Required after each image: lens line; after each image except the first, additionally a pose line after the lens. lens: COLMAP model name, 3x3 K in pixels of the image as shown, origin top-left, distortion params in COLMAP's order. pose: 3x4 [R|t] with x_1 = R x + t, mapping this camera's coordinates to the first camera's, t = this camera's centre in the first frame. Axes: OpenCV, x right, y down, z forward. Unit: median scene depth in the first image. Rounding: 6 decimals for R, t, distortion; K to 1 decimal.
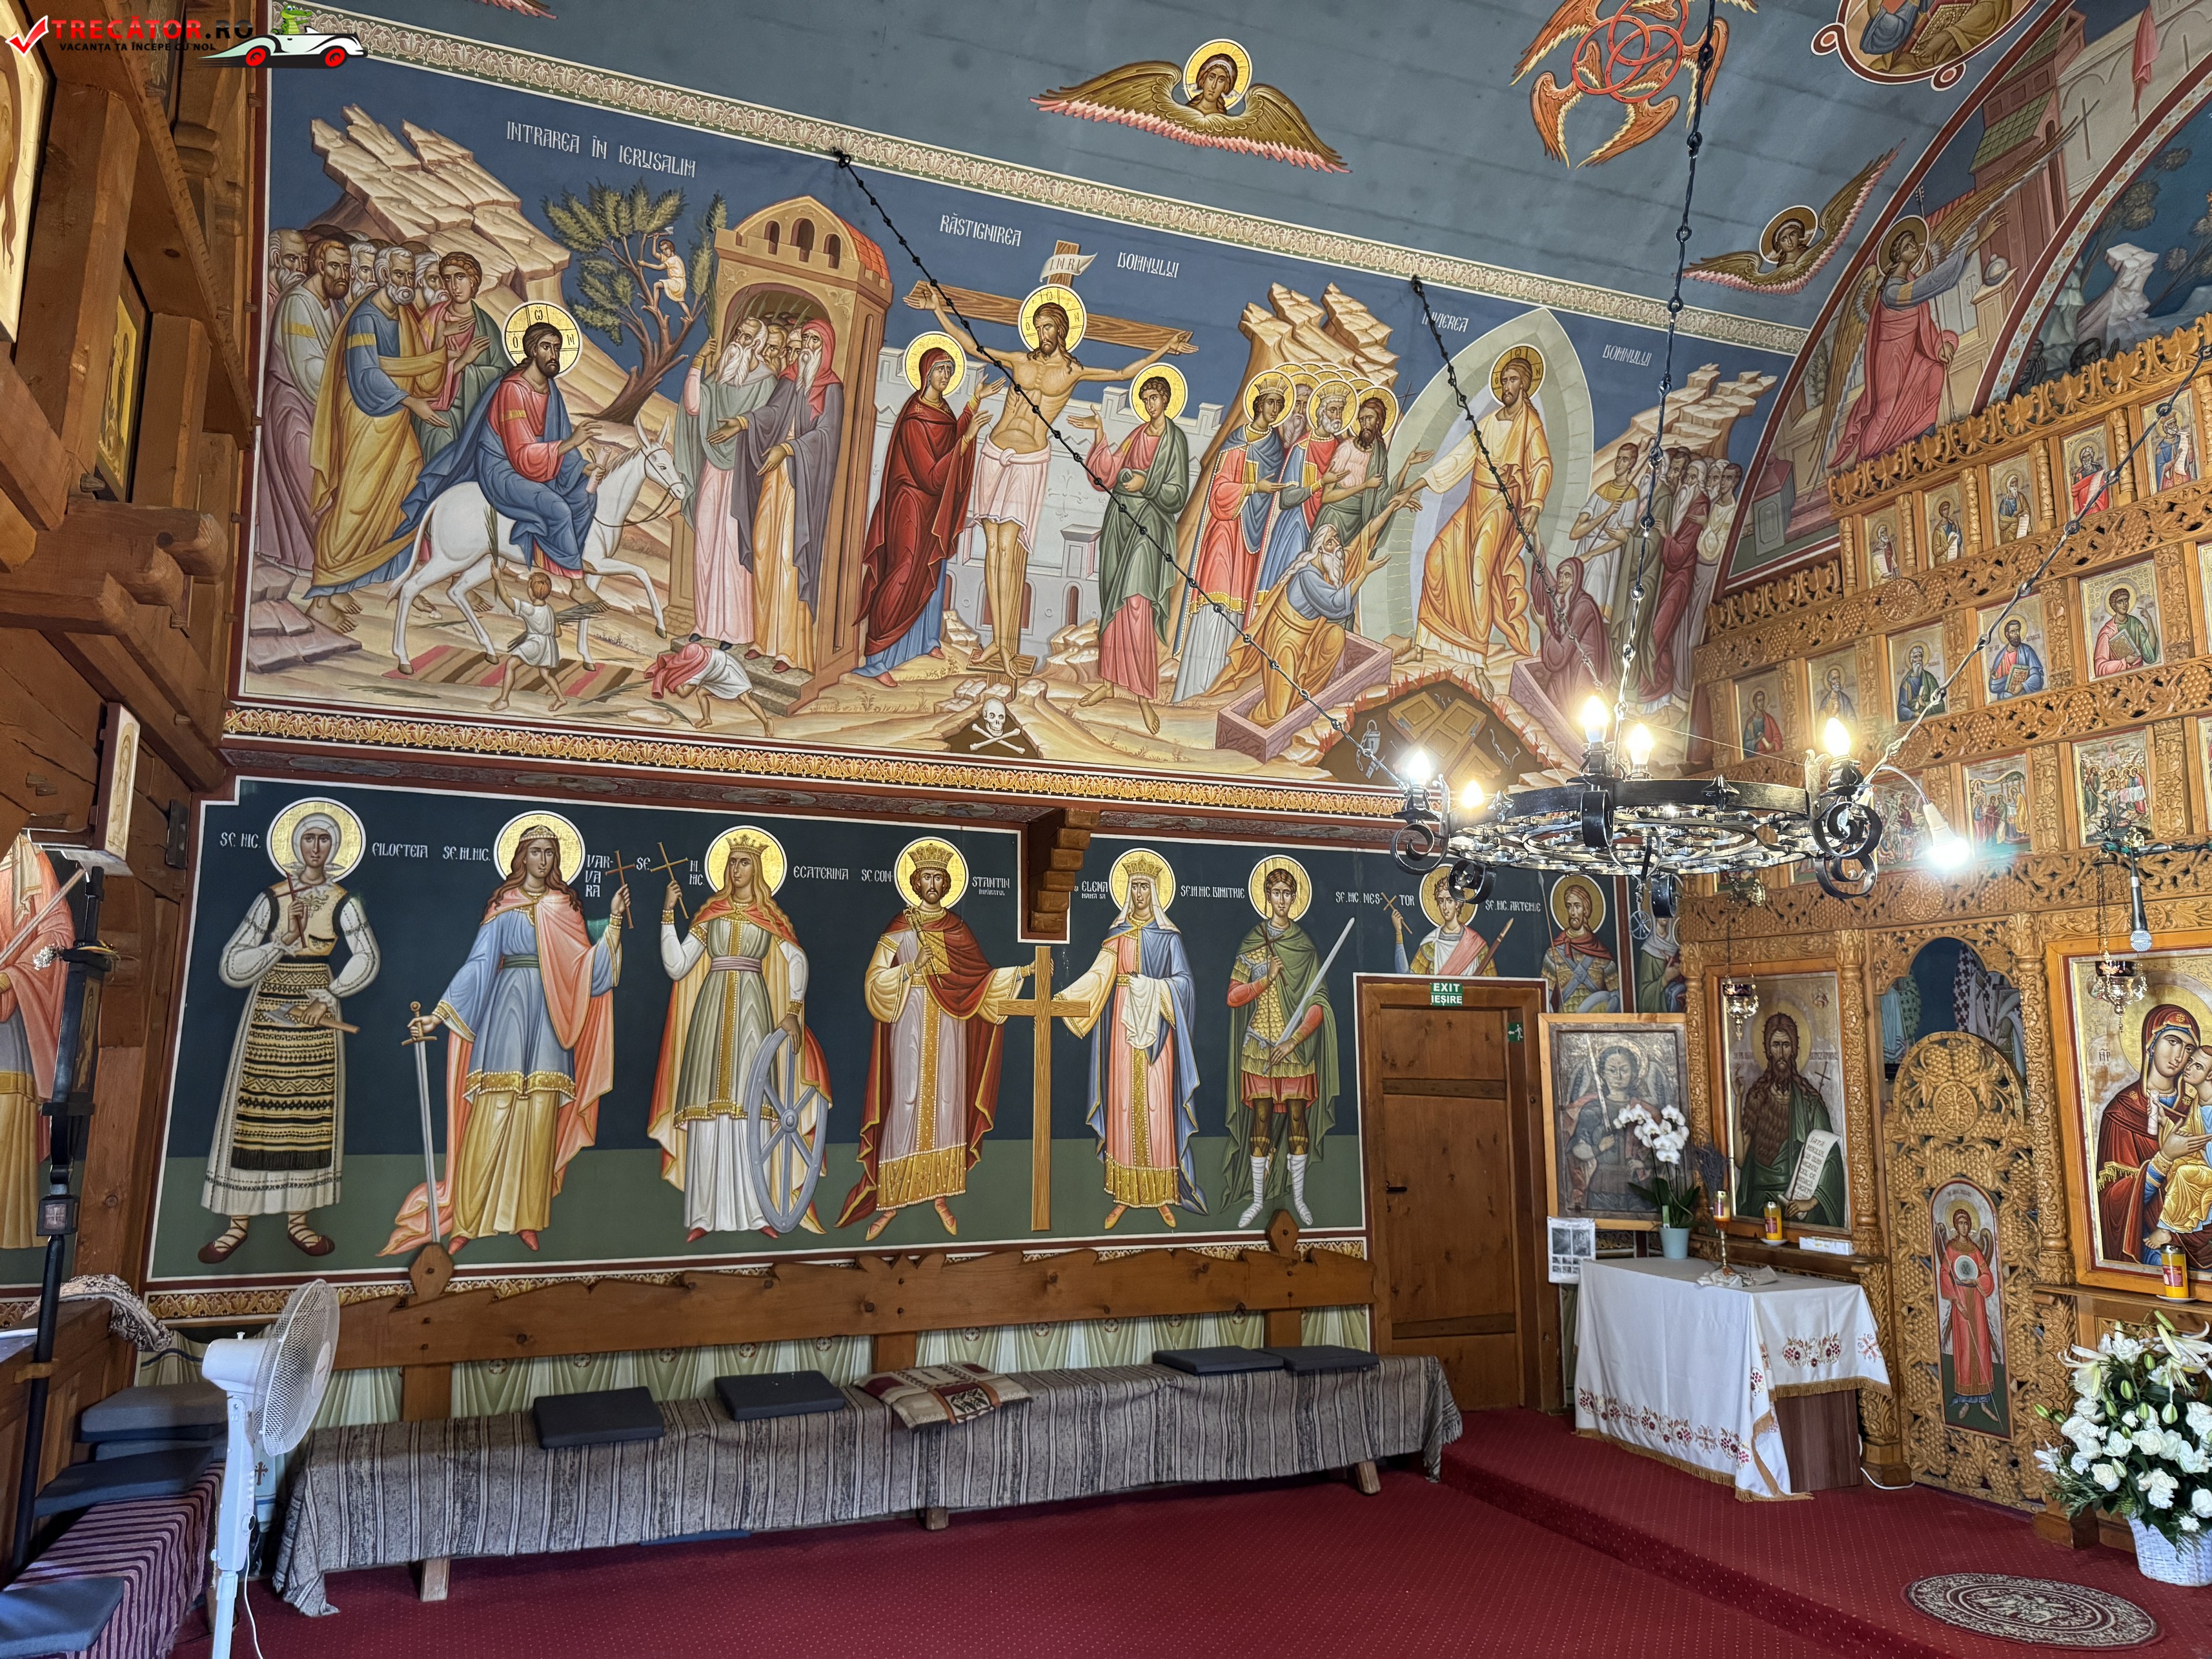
lens RADIAL K [[1532.6, 0, 1100.3], [0, 1532.6, 828.7], [0, 0, 1]] dist [0.043132, -0.040528]
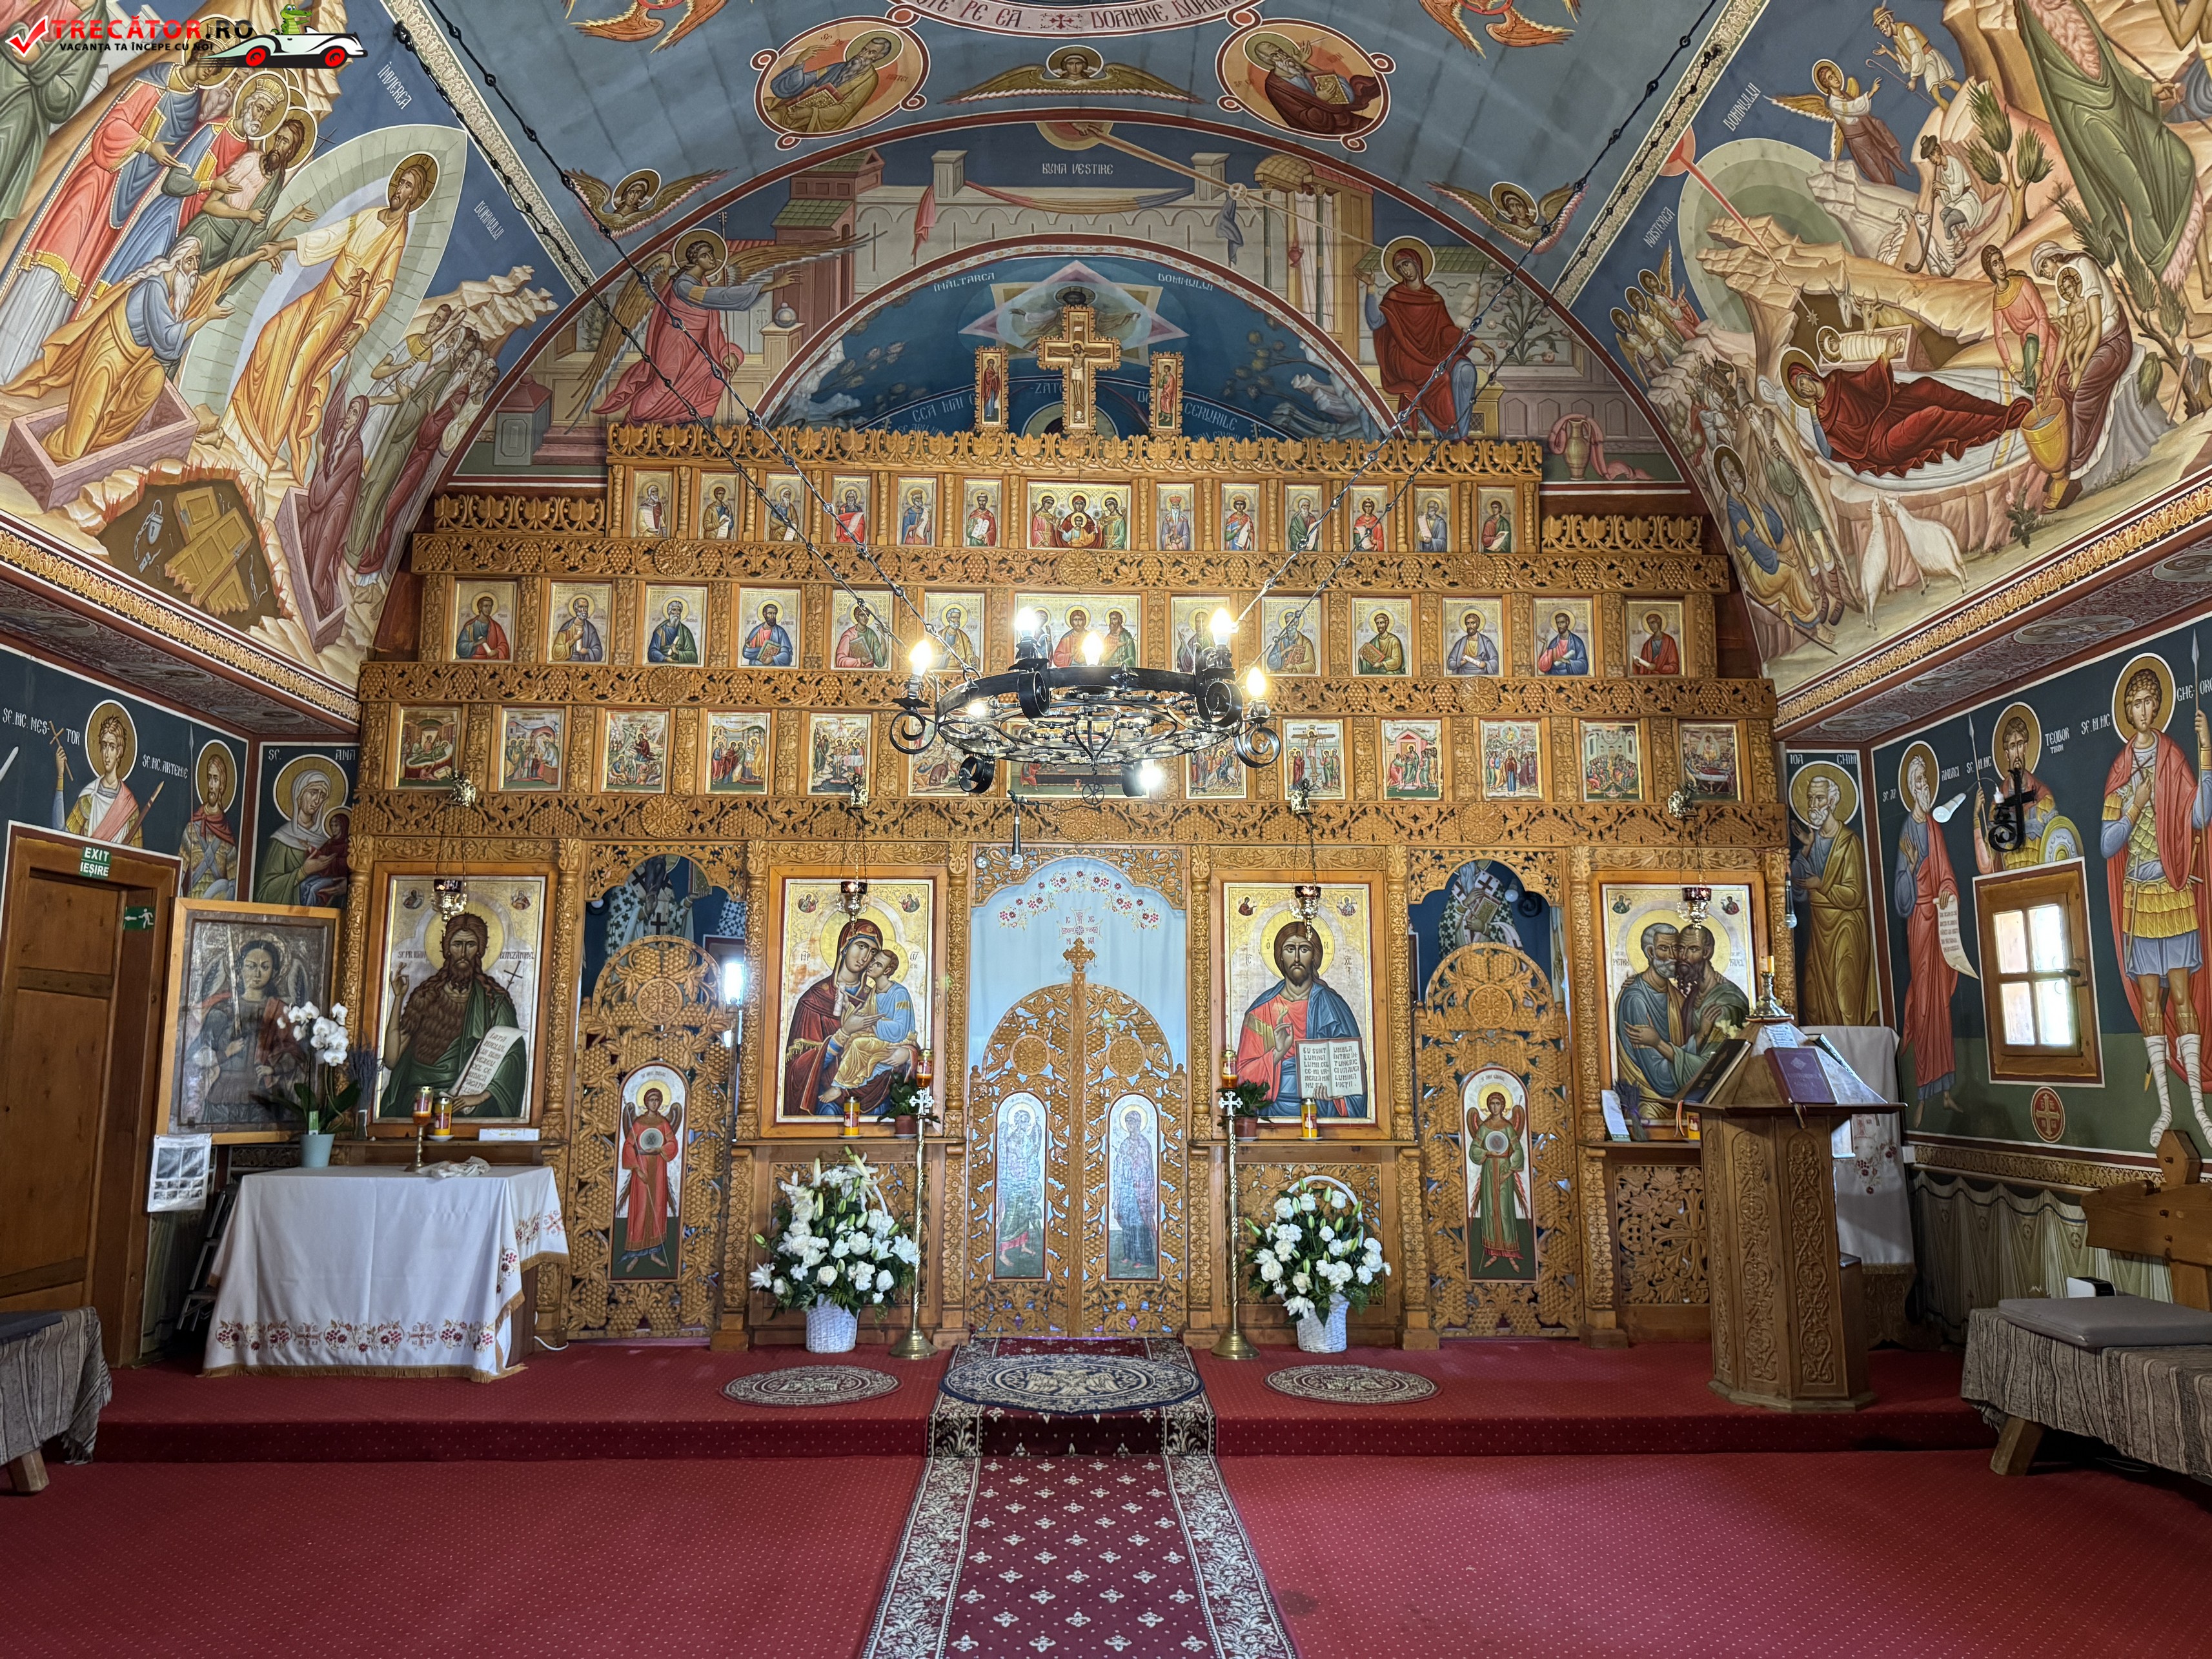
lens RADIAL K [[1532.6, 0, 1100.3], [0, 1532.6, 828.7], [0, 0, 1]] dist [0.043132, -0.040528]
pose [[0.364579, 0.131865, 0.921788, -0.366469], [-0.145981, 0.985776, -0.083282, 0.093414], [-0.919659, -0.104201, 0.378643, 0.256059]]
